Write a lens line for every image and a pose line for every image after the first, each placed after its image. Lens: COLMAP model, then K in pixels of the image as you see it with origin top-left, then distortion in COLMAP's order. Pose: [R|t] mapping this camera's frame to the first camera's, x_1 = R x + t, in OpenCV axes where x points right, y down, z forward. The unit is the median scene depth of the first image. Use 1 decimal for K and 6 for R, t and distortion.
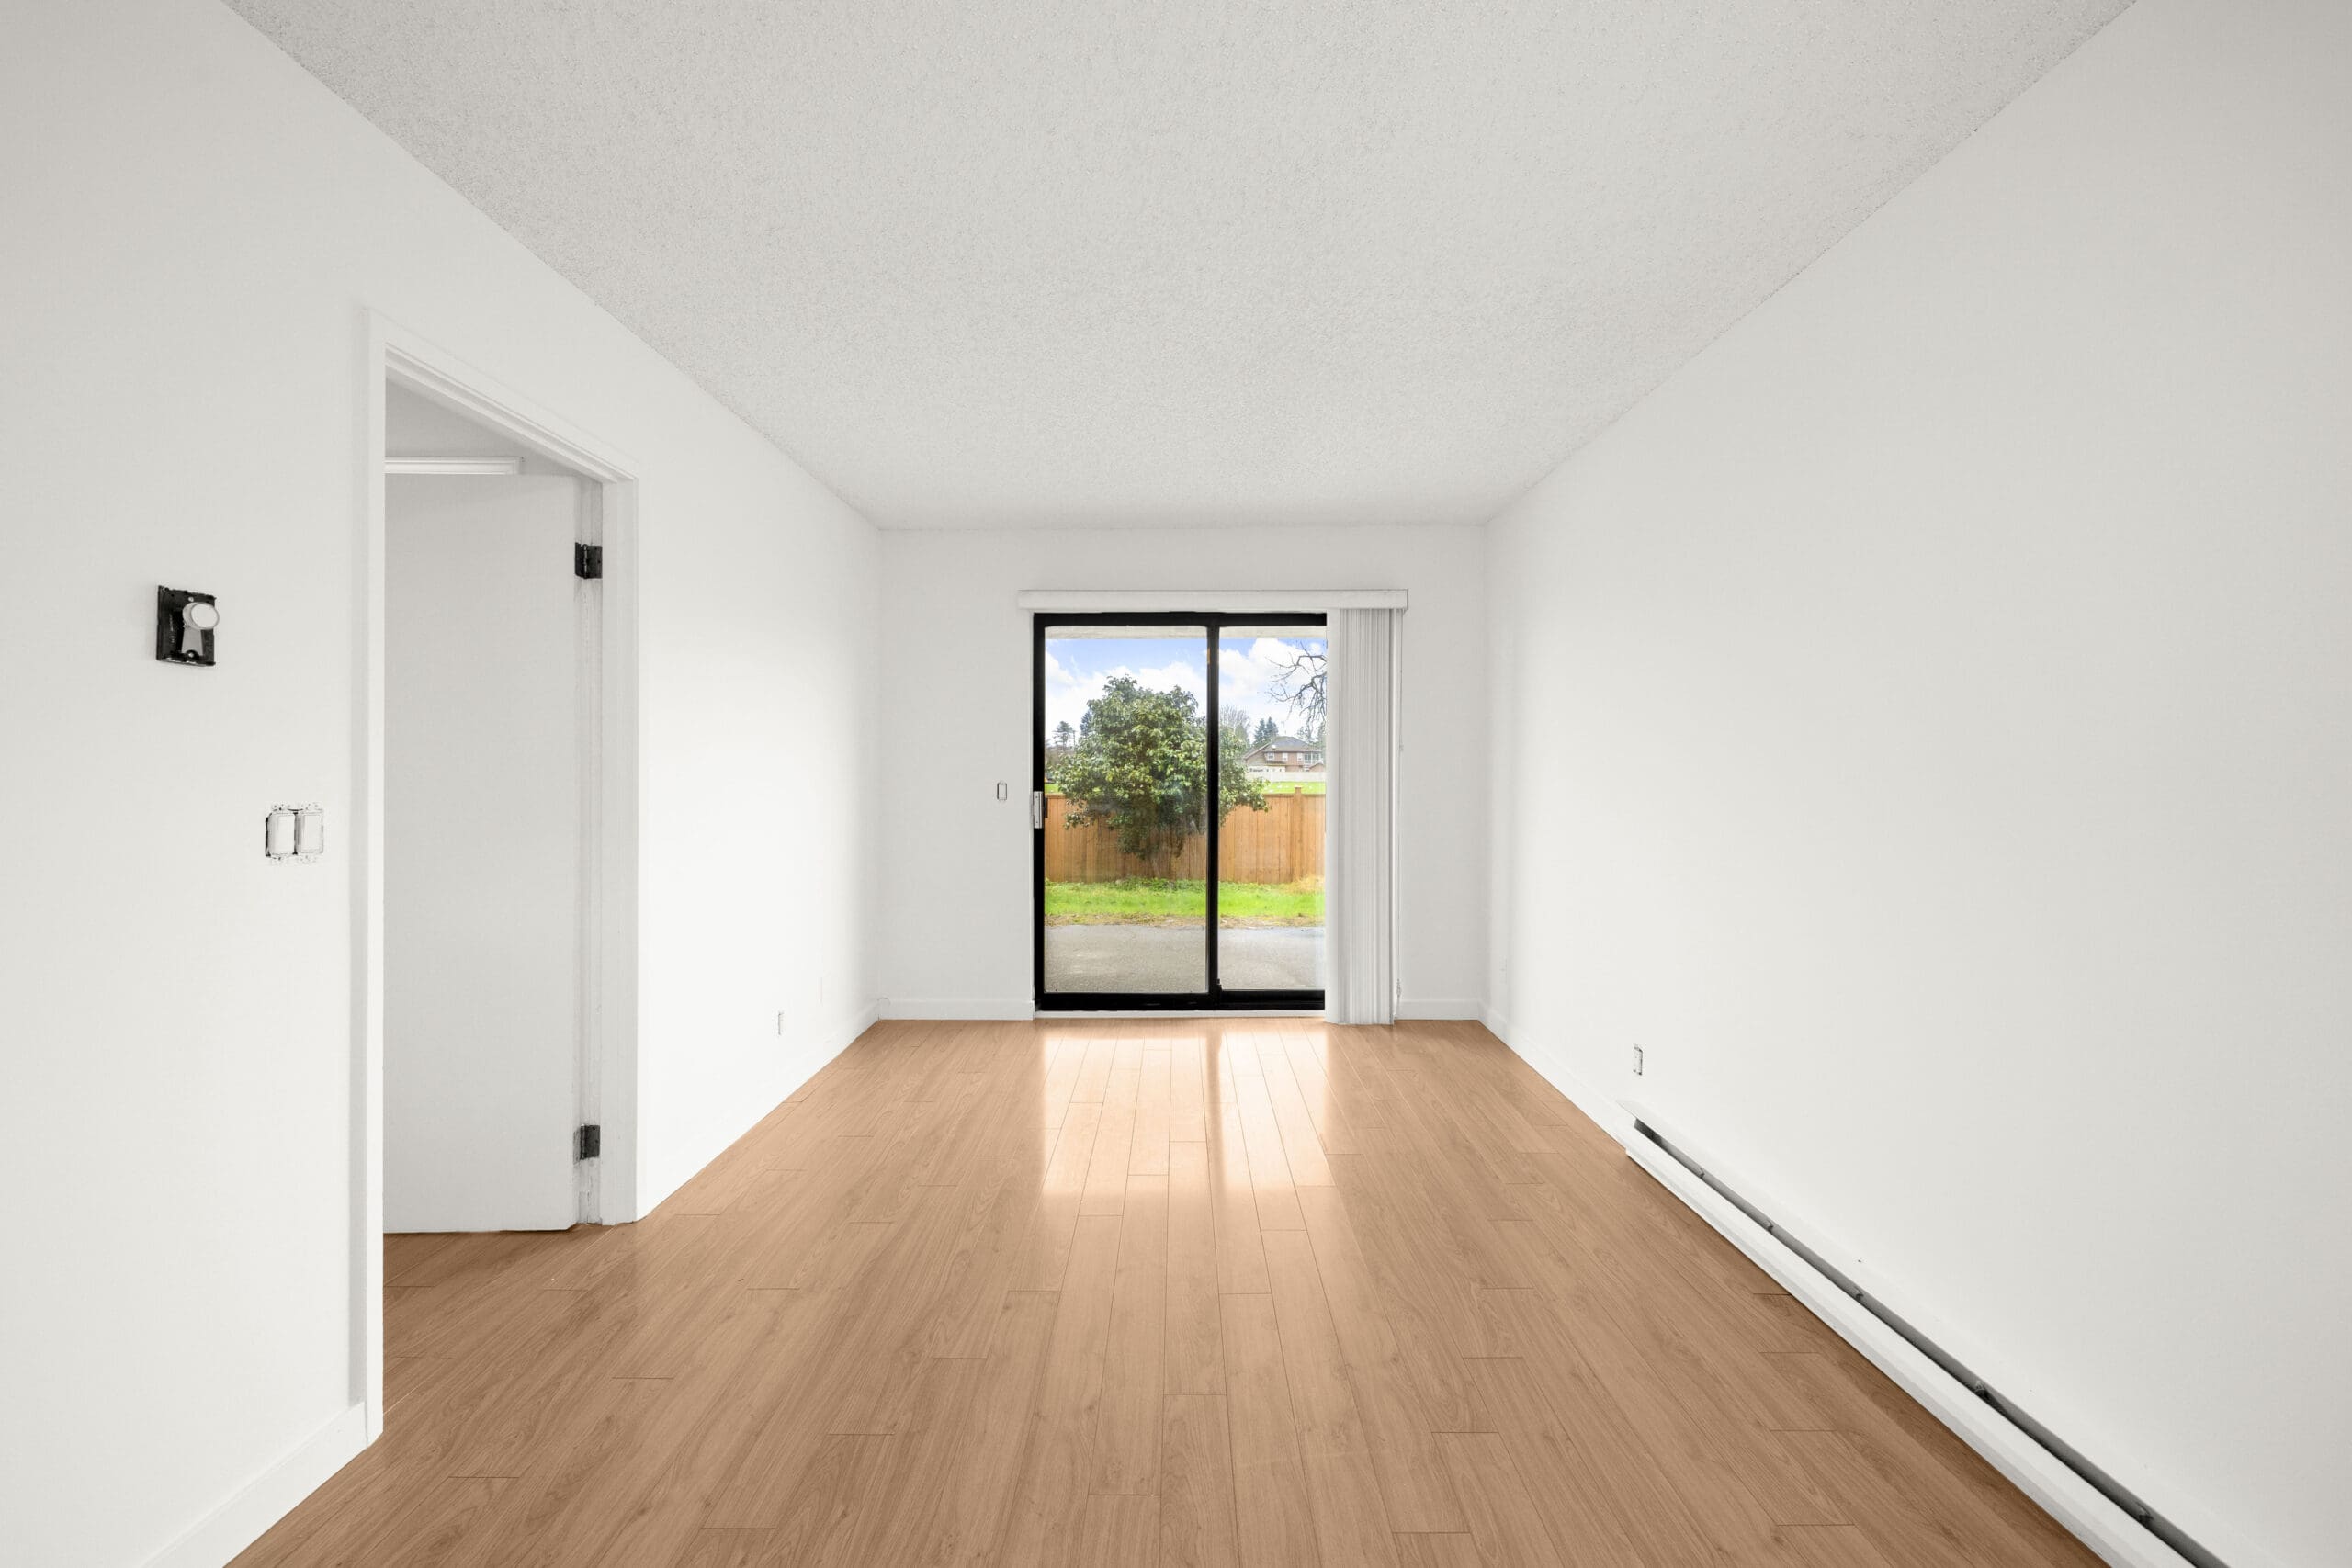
lens RADIAL K [[891.7, 0, 1174.0], [0, 891.7, 775.8], [0, 0, 1]] dist [0.000423, -0.000037]
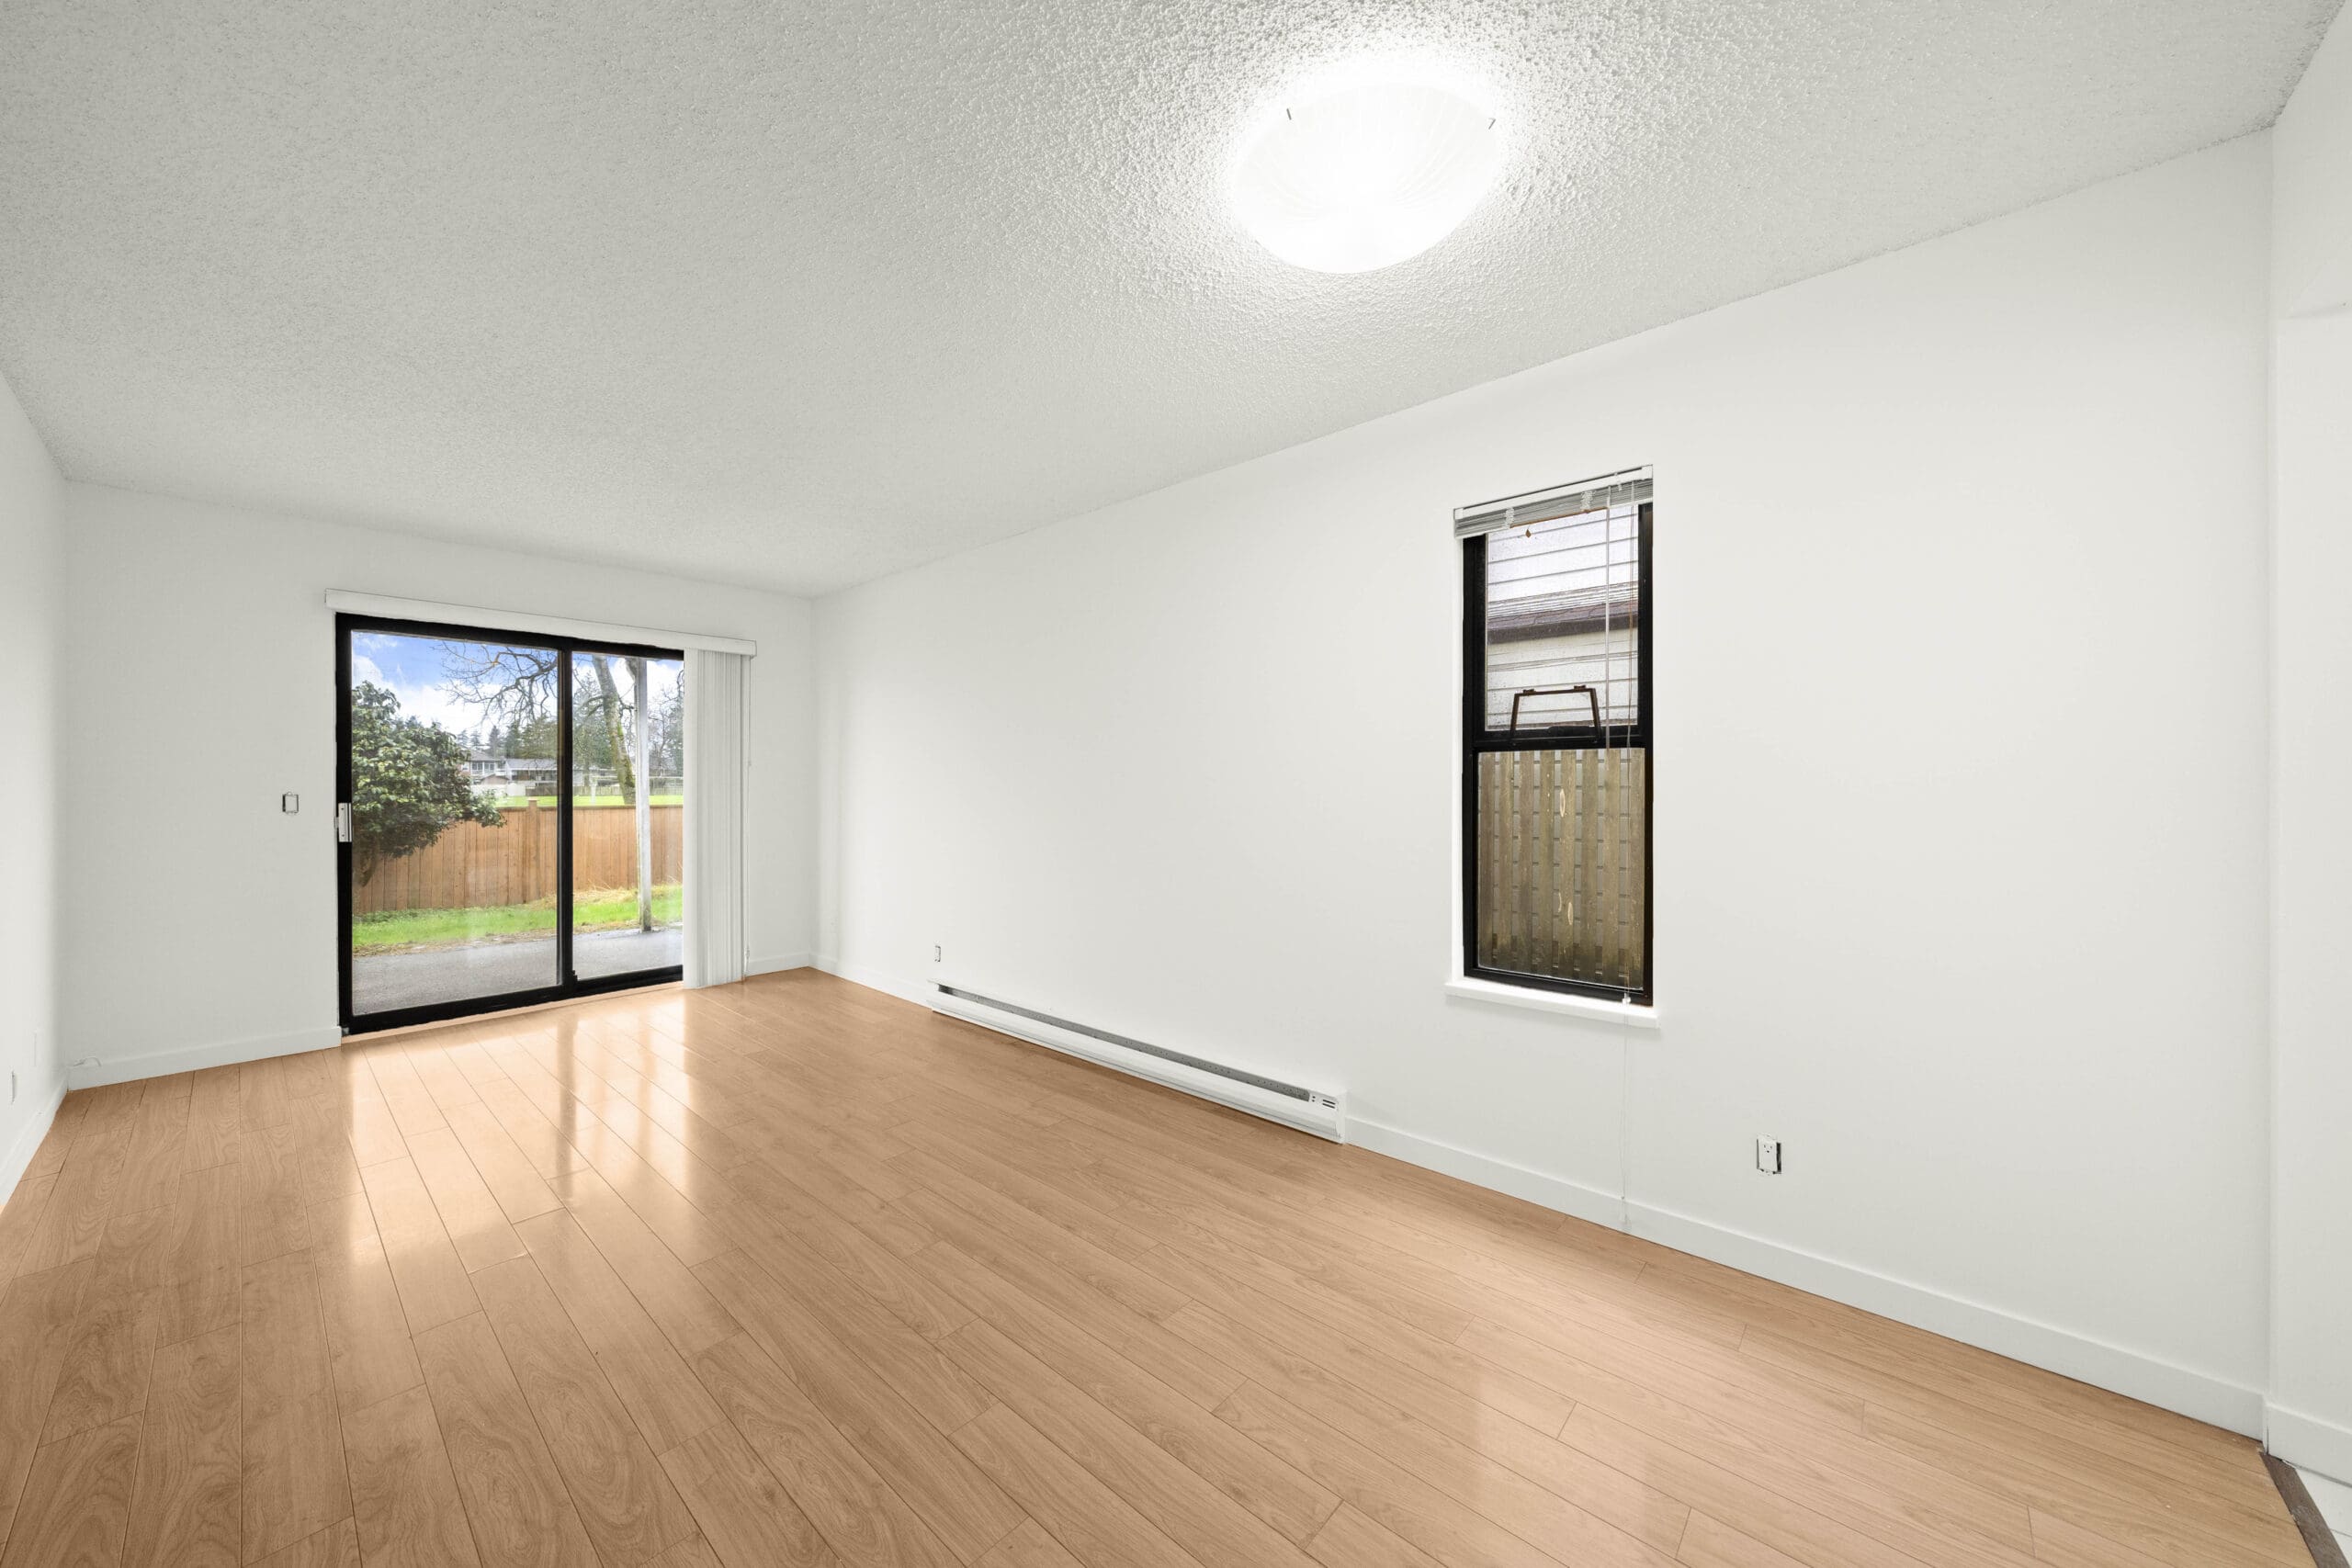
lens RADIAL K [[821.5, 0, 1174.3], [0, 821.5, 781.5], [0, 0, 1]] dist [-0.000431, -0.000082]
pose [[0.654314, 0.000014, 0.756223, -0.232482], [0.005482, 0.999974, -0.004762, 0.003715], [-0.756203, 0.007261, 0.654297, -0.228142]]
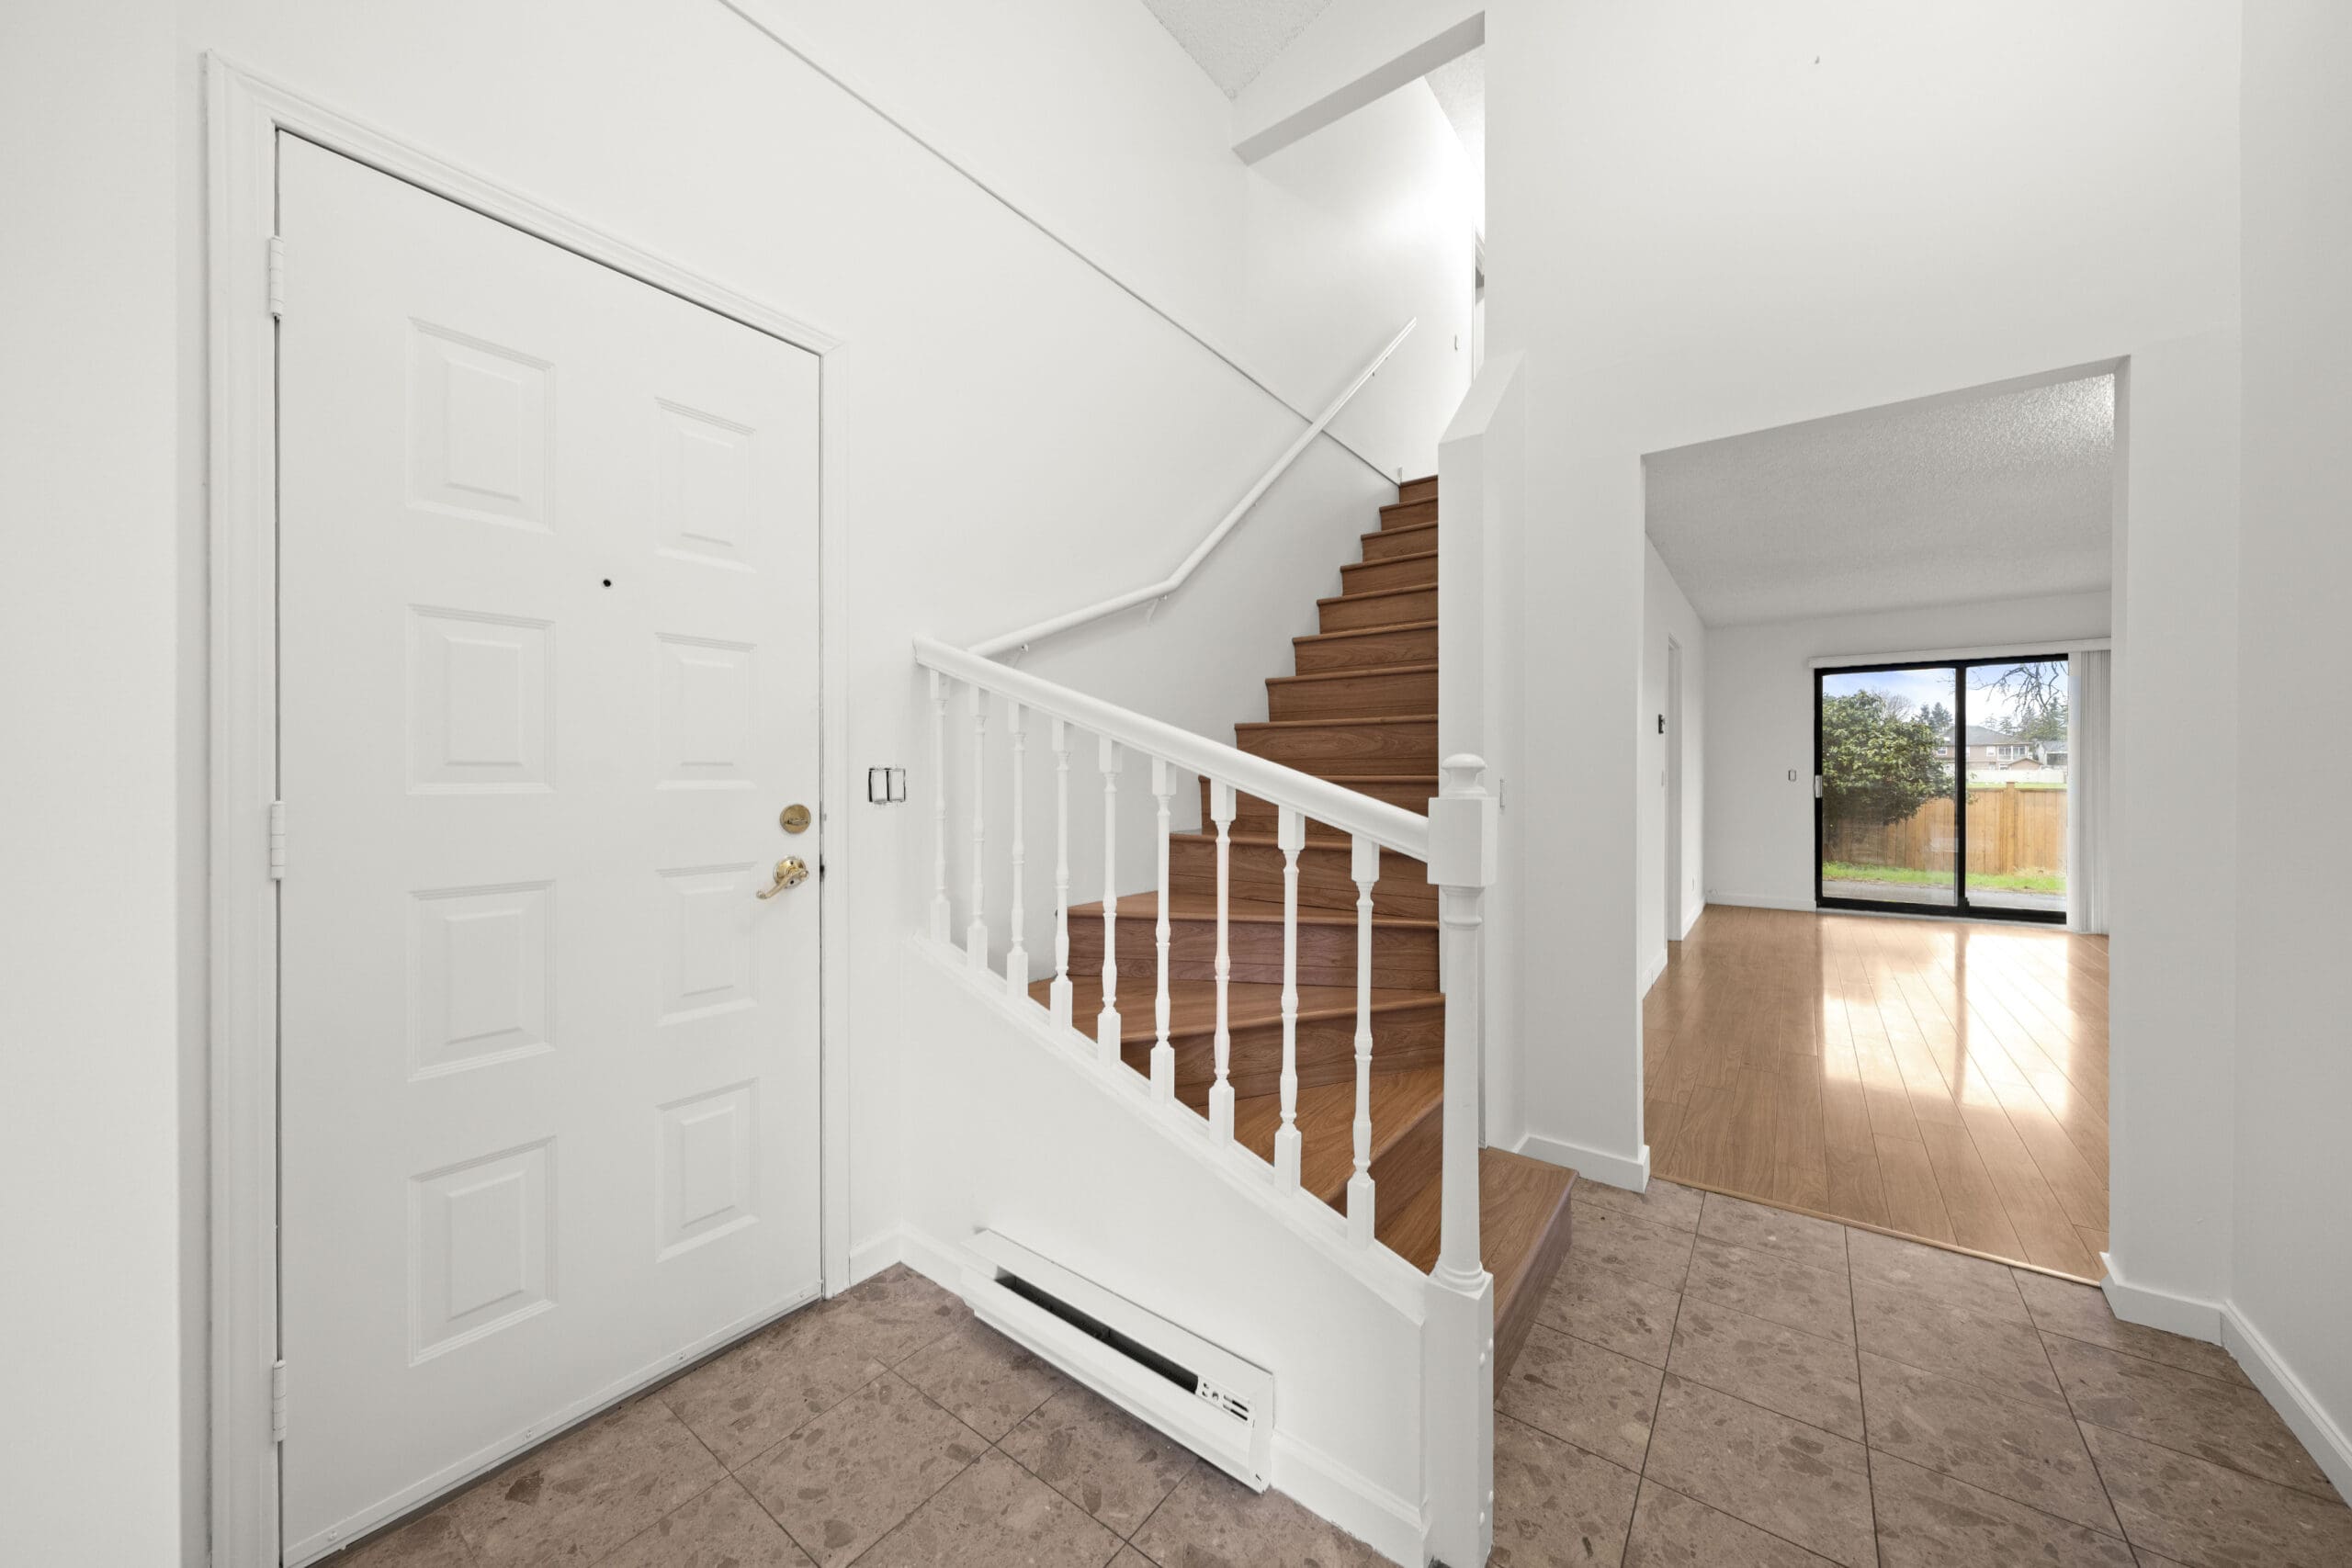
lens RADIAL K [[821.5, 0, 1174.3], [0, 821.5, 781.5], [0, 0, 1]] dist [-0.000431, -0.000082]
pose [[0.801263, 0.002016, -0.598309, -0.196315], [0.001869, 0.999981, 0.005873, 0.017381], [0.598310, -0.005824, 0.801244, -0.943181]]
